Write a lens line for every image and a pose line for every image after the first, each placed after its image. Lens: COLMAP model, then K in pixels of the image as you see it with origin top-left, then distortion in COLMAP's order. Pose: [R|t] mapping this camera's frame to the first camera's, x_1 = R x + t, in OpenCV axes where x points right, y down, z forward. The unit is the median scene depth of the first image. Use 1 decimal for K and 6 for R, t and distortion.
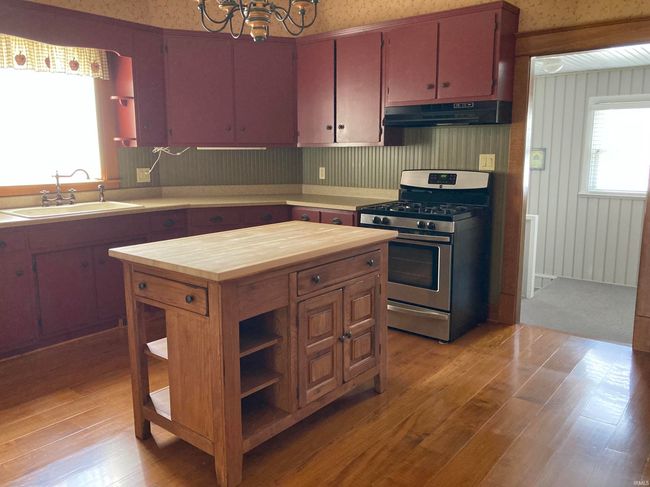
lens RADIAL K [[533.1, 0, 325.0], [0, 533.1, 243.5], [0, 0, 1]] dist [0.004444, 0.006290]
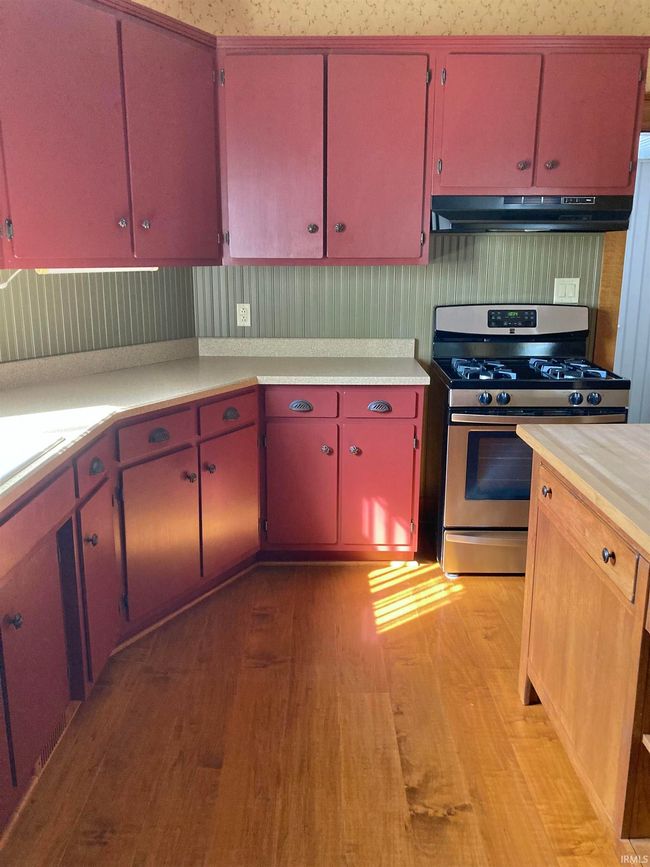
lens RADIAL K [[711.0, 0, 322.2], [0, 711.0, 425.7], [0, 0, 1]] dist [0.004444, 0.006290]
pose [[0.772416, -0.141240, 0.619212, -0.477669], [0.105375, 0.989946, 0.094357, -0.098600], [-0.626314, -0.007633, 0.779534, 0.487619]]
